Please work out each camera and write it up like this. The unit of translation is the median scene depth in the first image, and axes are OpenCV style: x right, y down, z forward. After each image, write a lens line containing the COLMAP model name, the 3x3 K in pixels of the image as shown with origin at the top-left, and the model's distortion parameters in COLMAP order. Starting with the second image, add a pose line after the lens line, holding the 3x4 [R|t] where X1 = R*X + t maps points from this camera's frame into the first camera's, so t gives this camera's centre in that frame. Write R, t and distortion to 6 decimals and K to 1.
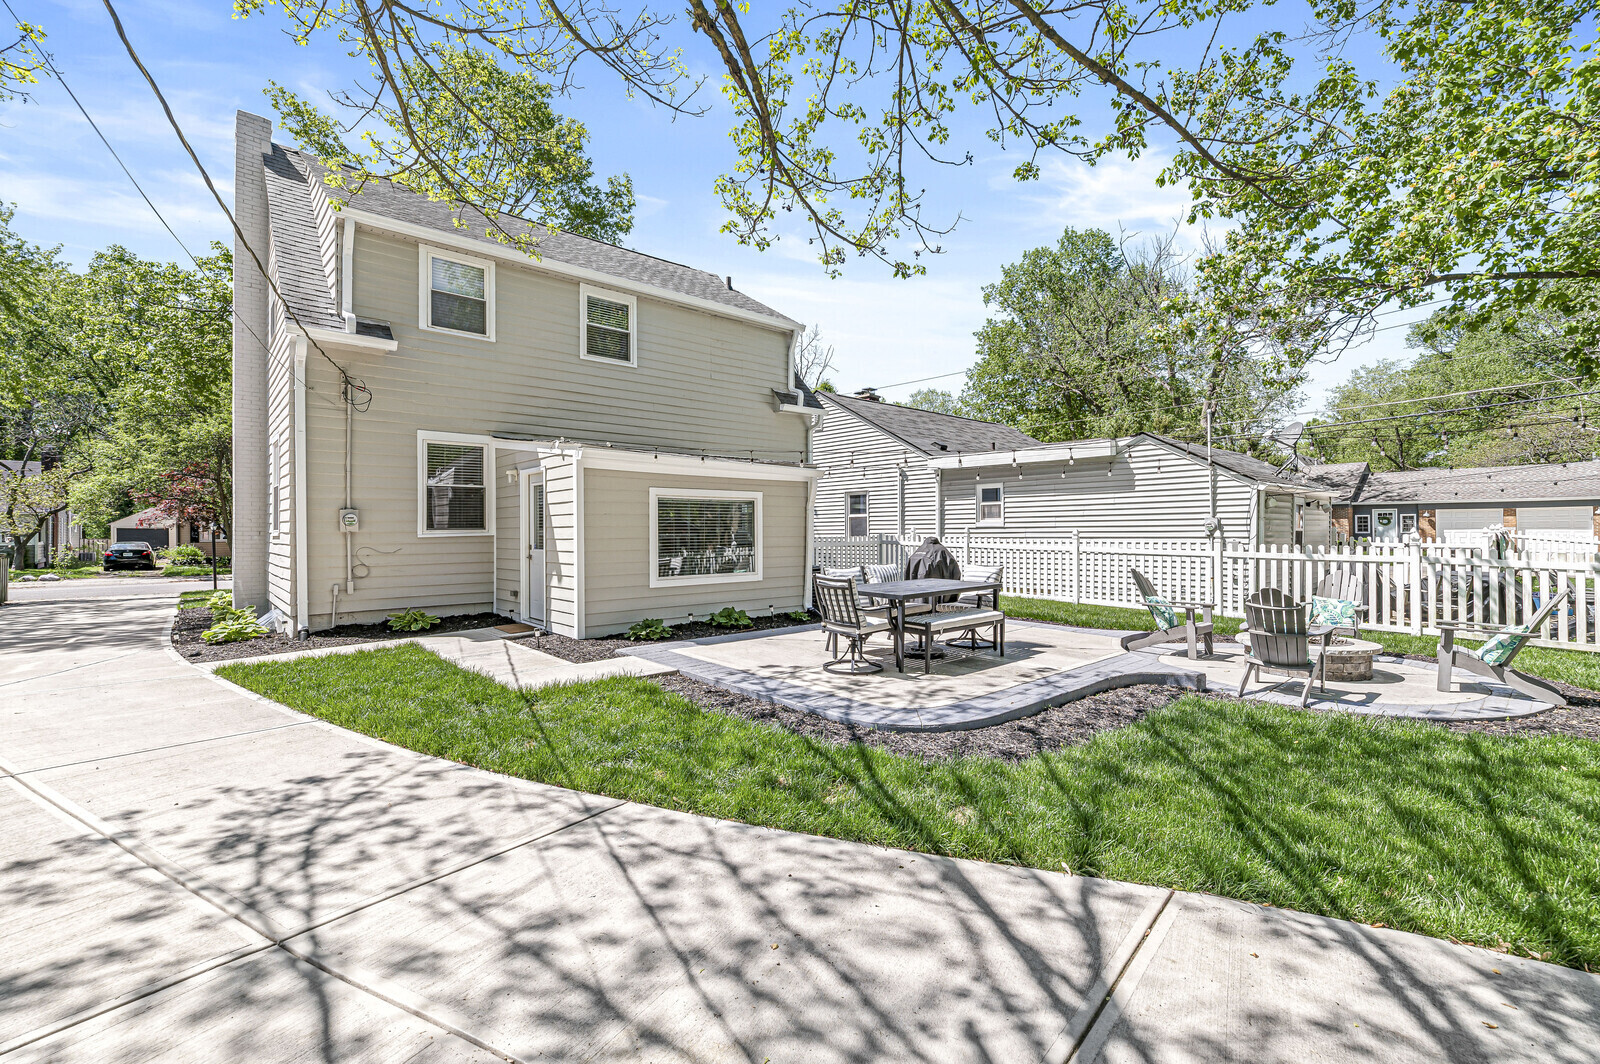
lens RADIAL K [[688.4, 0, 797.0], [0, 688.4, 528.6], [0, 0, 1]] dist [-0.001147, -0.000399]
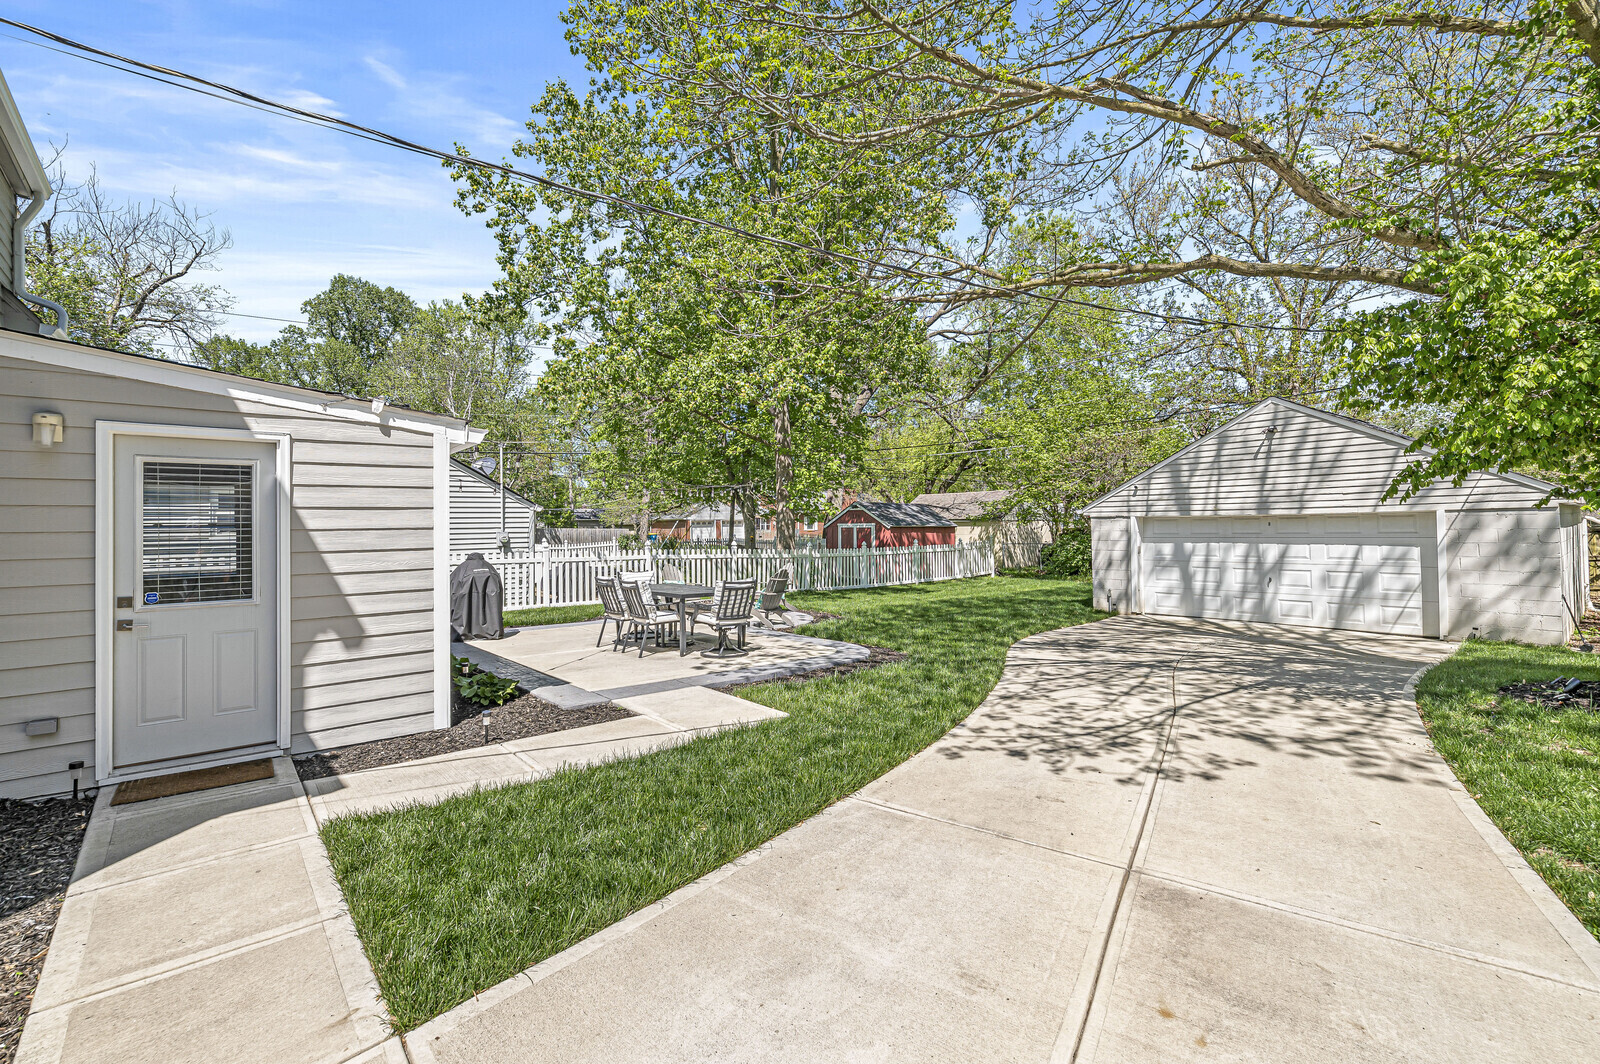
lens RADIAL K [[688.4, 0, 796.7], [0, 688.4, 529.8], [0, 0, 1]] dist [-0.001147, -0.000399]
pose [[0.029870, 0.005068, 0.999541, -1.822509], [0.008060, 0.999953, -0.005311, -0.026575], [-0.999521, 0.008215, 0.029828, 1.268766]]
